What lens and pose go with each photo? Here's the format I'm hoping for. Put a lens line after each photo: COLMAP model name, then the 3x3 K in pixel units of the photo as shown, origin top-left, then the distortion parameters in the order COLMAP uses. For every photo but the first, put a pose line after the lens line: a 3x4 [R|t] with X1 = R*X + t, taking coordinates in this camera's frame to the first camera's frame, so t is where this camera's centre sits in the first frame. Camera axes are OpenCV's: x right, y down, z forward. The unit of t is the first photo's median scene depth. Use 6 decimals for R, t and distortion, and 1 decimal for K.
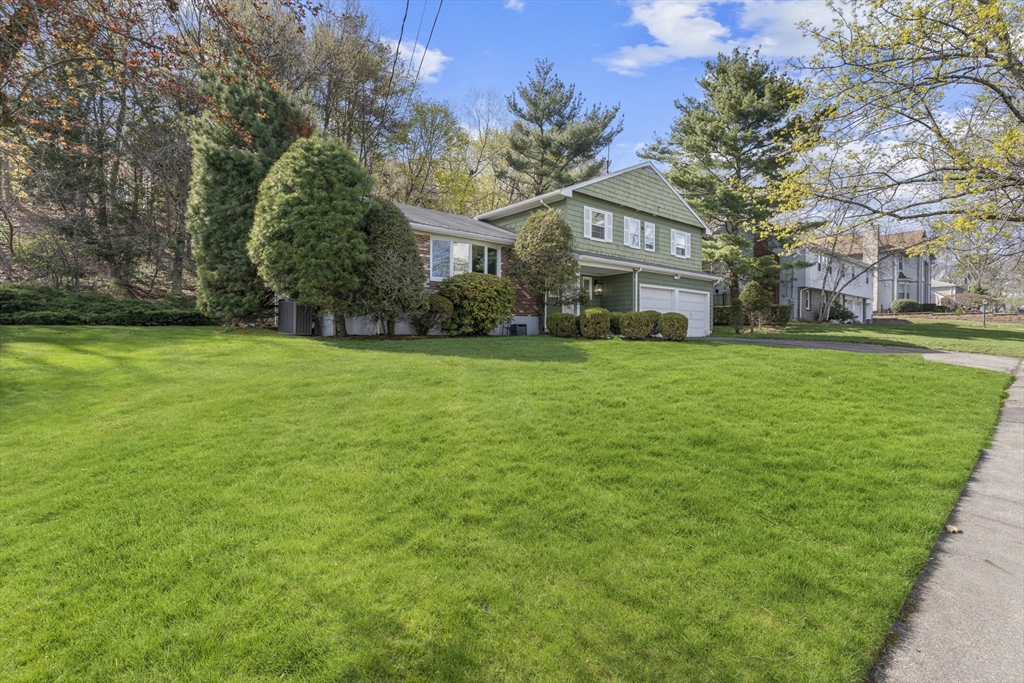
lens RADIAL K [[483.0, 0, 515.3], [0, 483.0, 341.8], [0, 0, 1]] dist [0.002029, 0.000275]
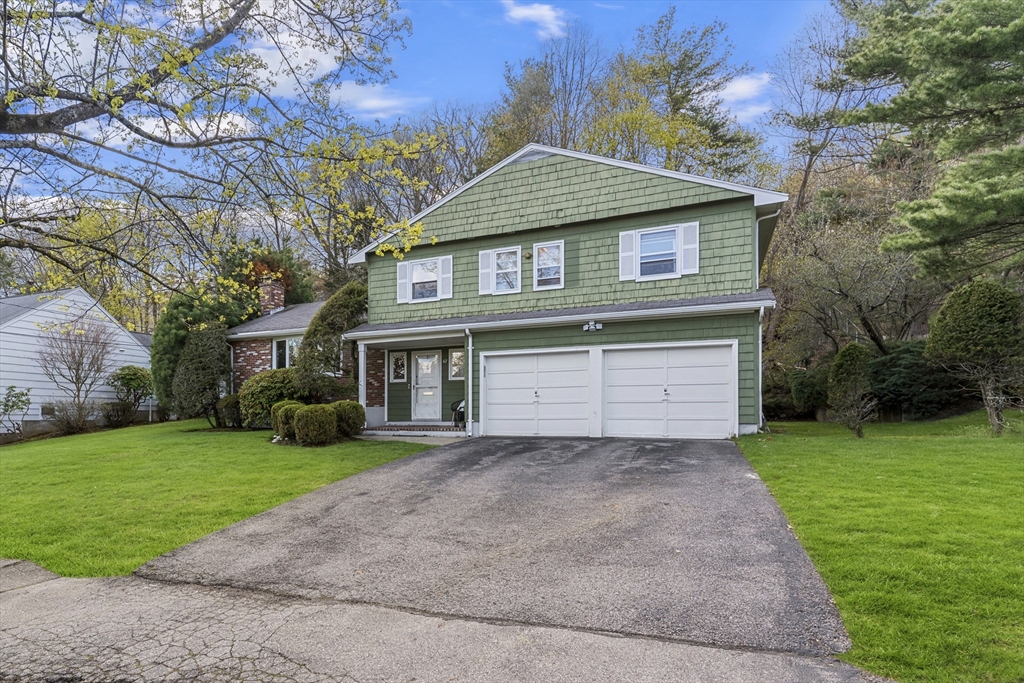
lens RADIAL K [[483.0, 0, 515.3], [0, 483.0, 341.8], [0, 0, 1]] dist [0.002029, 0.000275]
pose [[0.457860, -0.151276, -0.876059, 0.796191], [-0.021891, 0.983199, -0.181218, -0.025529], [0.888755, 0.102151, 0.446856, 0.766851]]
